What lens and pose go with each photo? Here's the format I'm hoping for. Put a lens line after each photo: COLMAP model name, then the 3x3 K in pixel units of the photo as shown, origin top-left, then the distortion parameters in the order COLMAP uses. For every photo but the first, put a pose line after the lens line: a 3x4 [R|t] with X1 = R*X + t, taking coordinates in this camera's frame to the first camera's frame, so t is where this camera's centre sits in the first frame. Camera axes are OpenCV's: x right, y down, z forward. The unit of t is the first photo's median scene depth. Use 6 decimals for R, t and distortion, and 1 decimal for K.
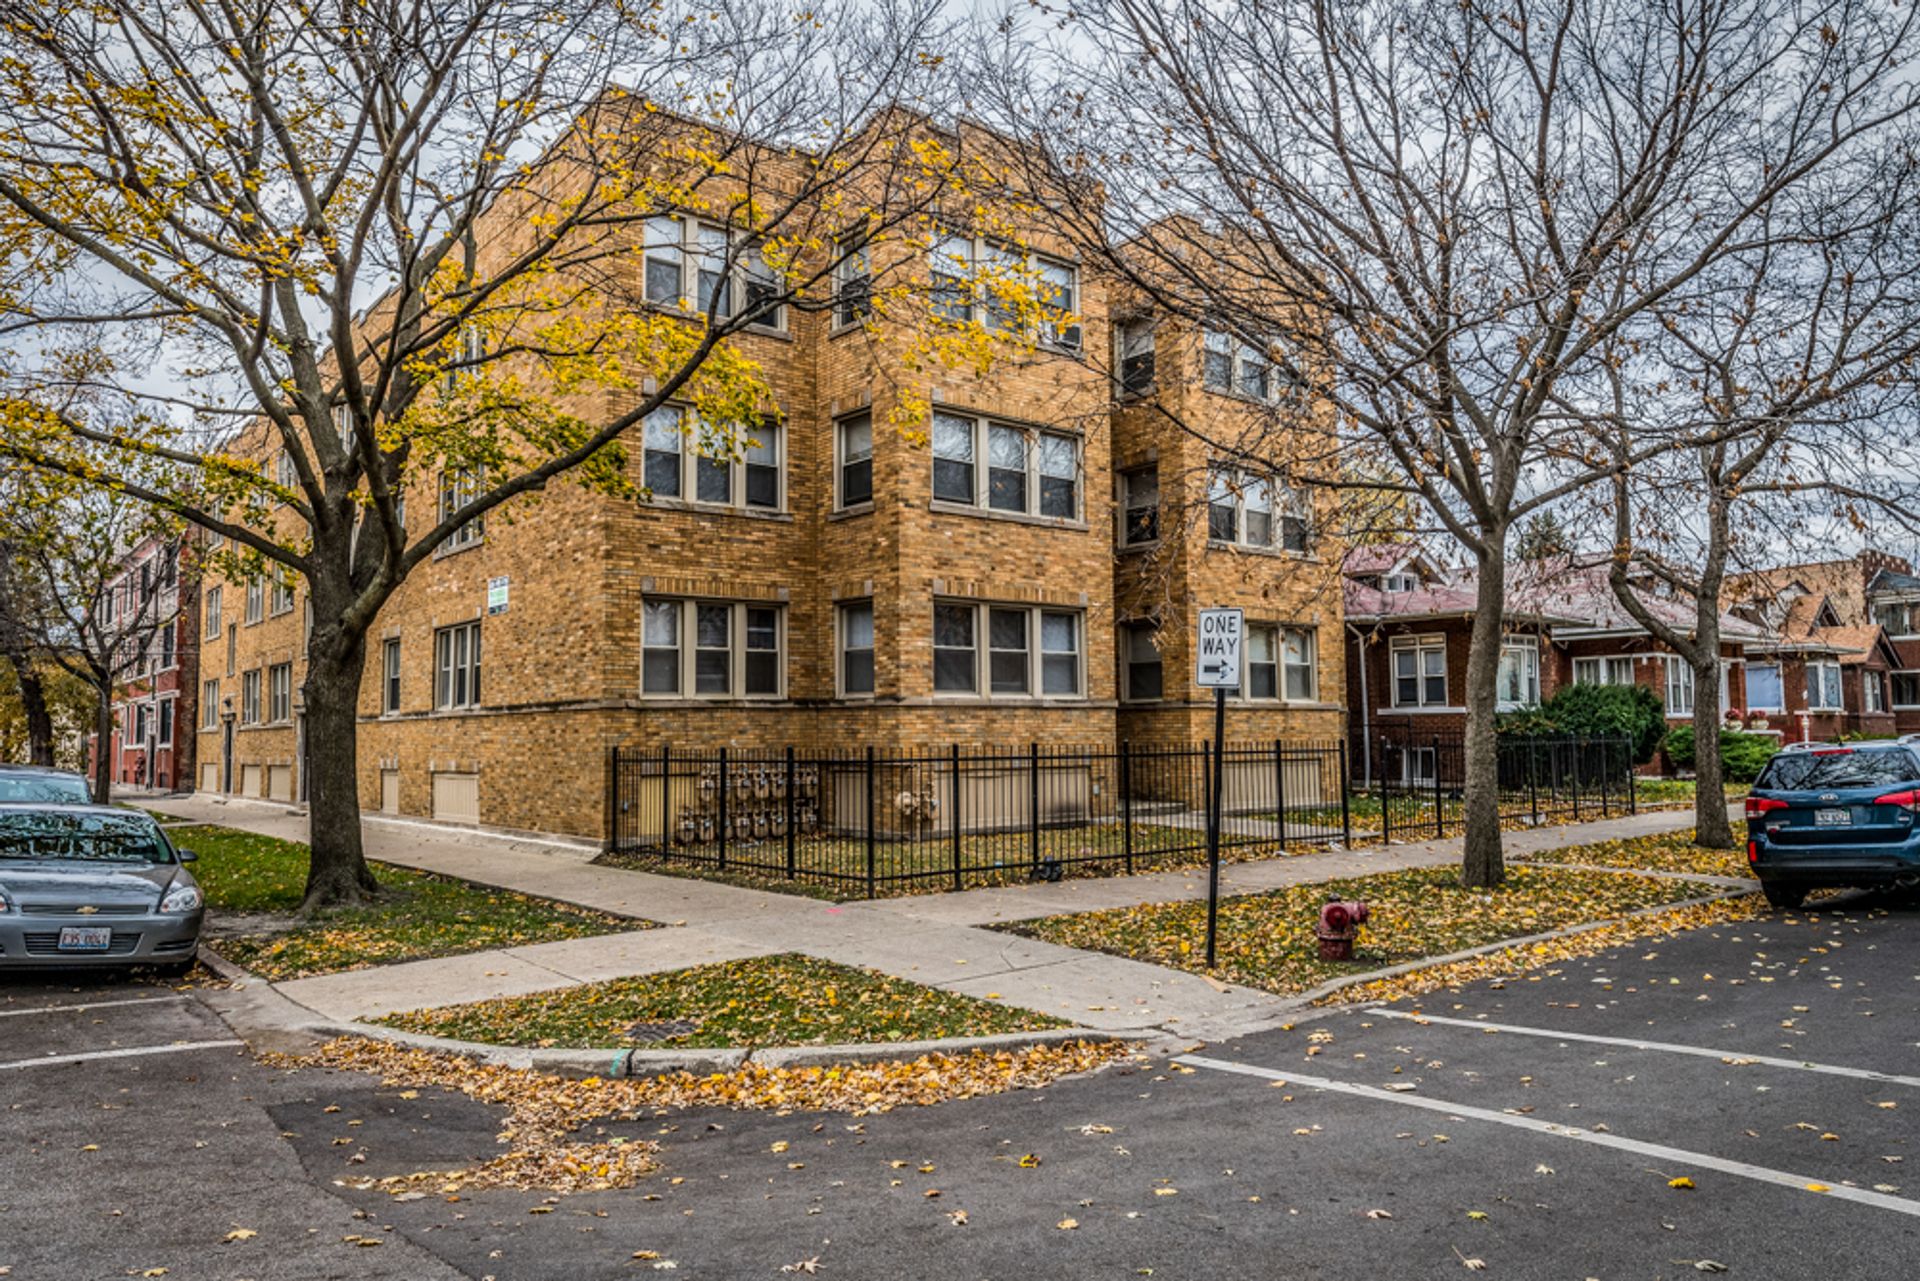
lens RADIAL K [[1261.4, 0, 950.4], [0, 1261.4, 639.0], [0, 0, 1]] dist [0.021187, -0.019318]
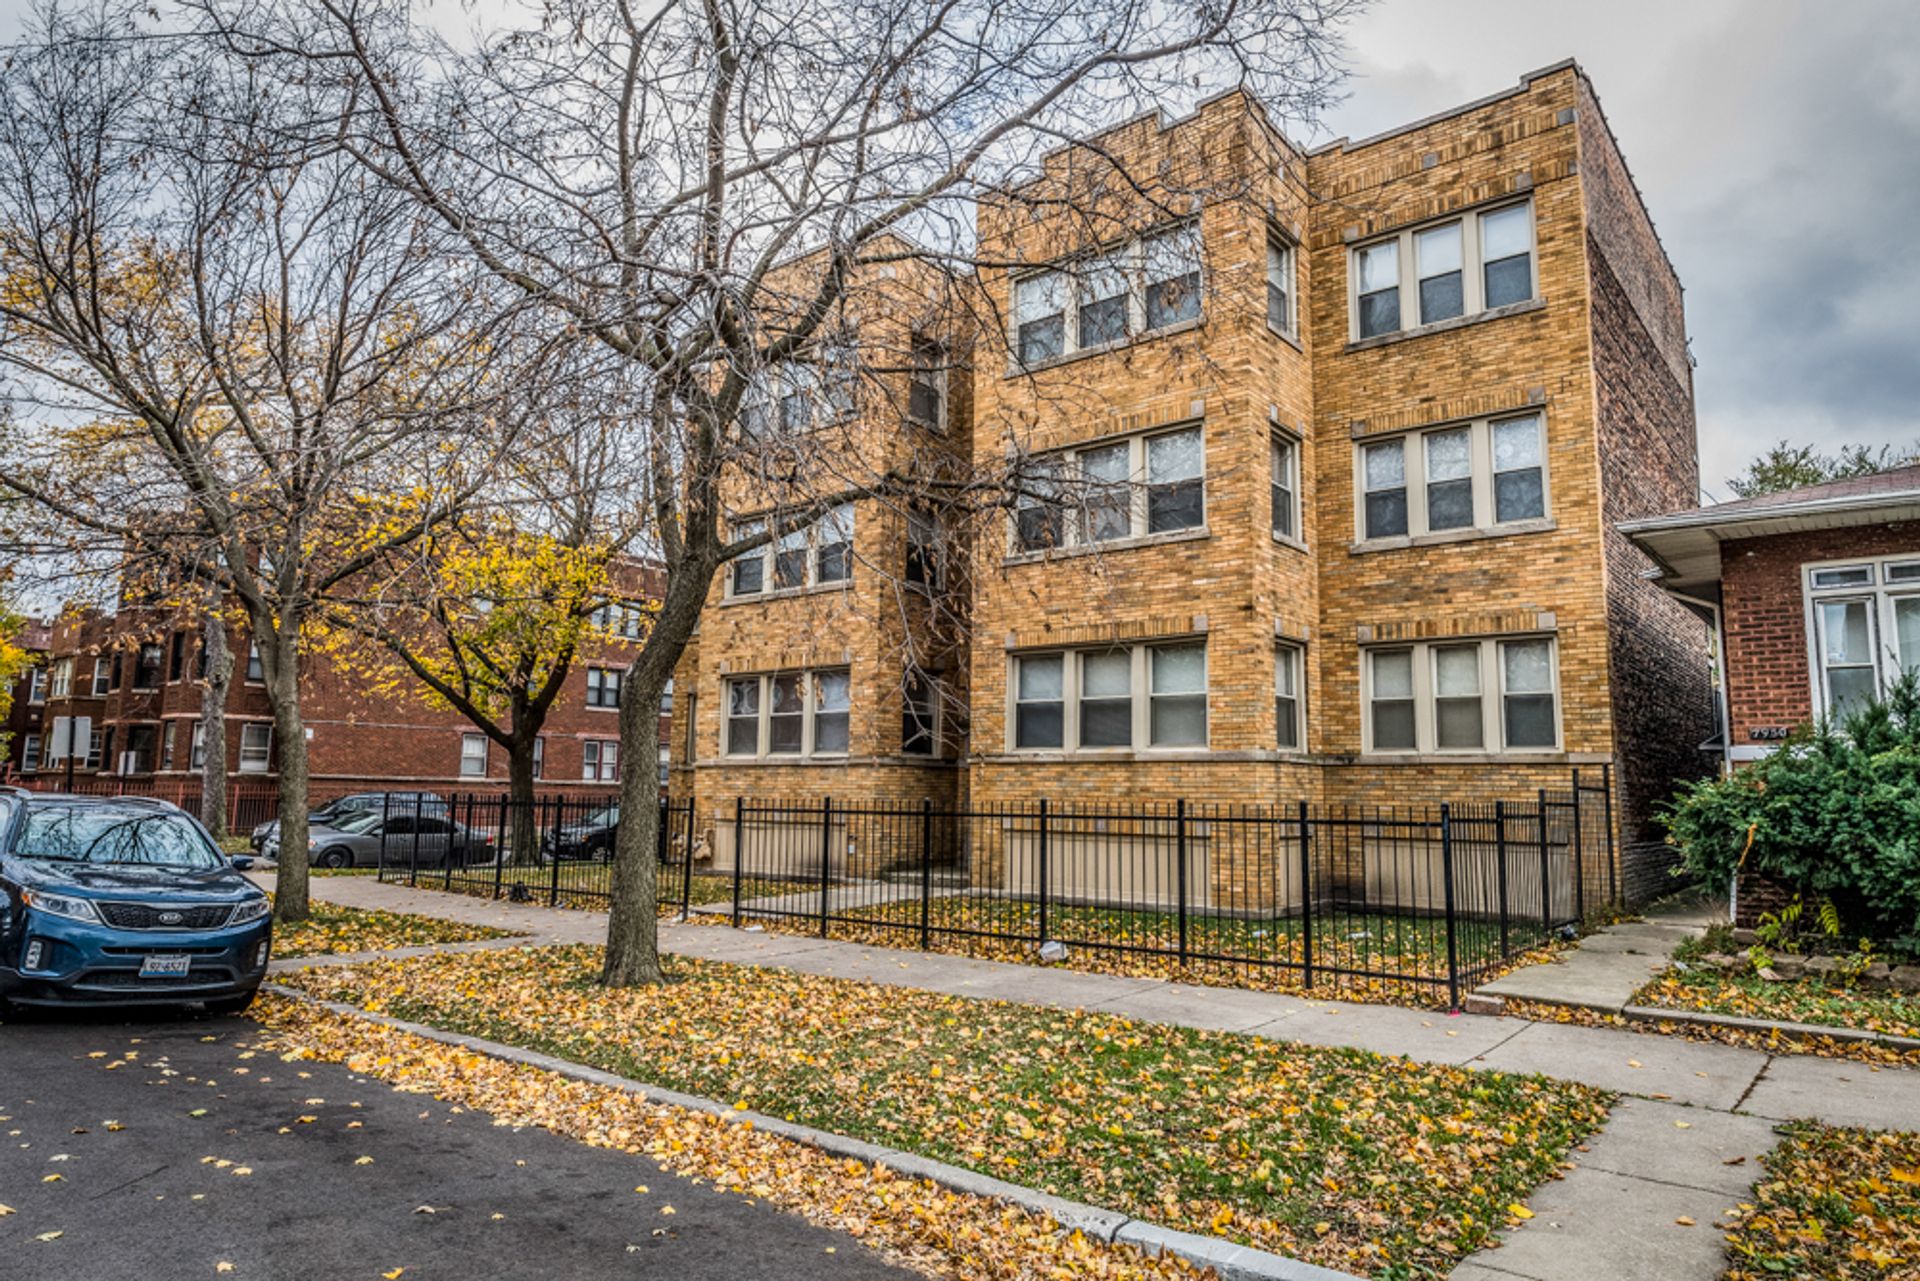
lens RADIAL K [[1163.3, 0, 961.4], [0, 1163.3, 641.2], [0, 0, 1]] dist [0.009462, -0.004157]
pose [[0.191792, -0.117644, -0.974359, 1.128055], [0.058752, 0.992385, -0.108255, 0.068339], [0.979675, -0.036483, 0.197244, 1.001939]]
